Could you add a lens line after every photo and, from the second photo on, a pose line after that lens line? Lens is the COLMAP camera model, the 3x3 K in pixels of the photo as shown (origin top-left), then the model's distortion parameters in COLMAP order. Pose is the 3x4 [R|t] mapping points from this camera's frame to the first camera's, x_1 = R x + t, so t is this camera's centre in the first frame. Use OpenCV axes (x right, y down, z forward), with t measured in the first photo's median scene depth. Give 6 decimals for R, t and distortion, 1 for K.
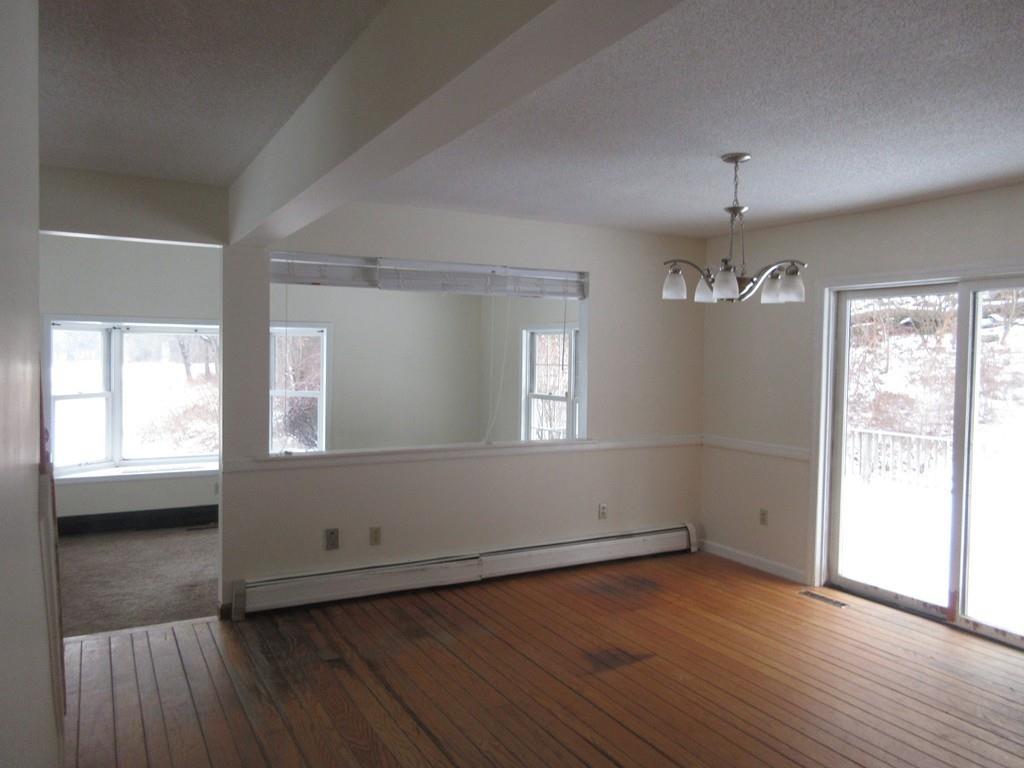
lens RADIAL K [[770.2, 0, 512.0], [0, 770.2, 384.0], [0, 0, 1]] dist [0.007535, 0.004846]
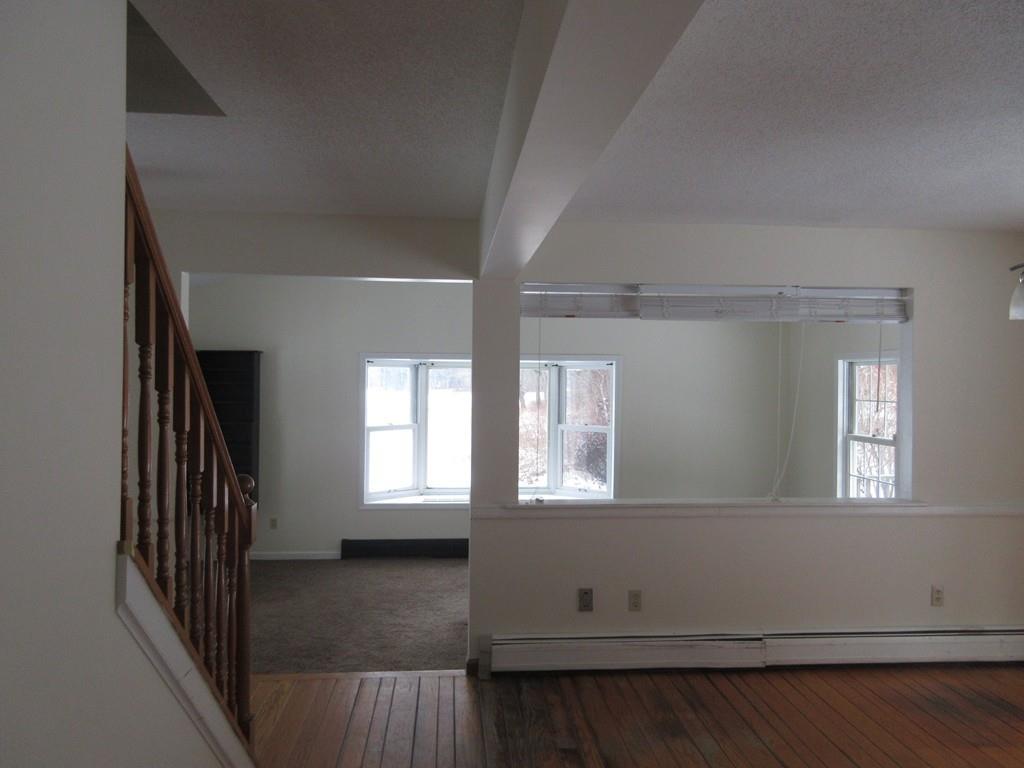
lens RADIAL K [[770.2, 0, 512.0], [0, 770.2, 384.0], [0, 0, 1]] dist [0.007535, 0.004846]
pose [[0.915312, -0.002250, -0.402739, 0.044615], [-0.012632, 0.999332, -0.034292, -0.015693], [0.402547, 0.036475, 0.914672, 0.125668]]
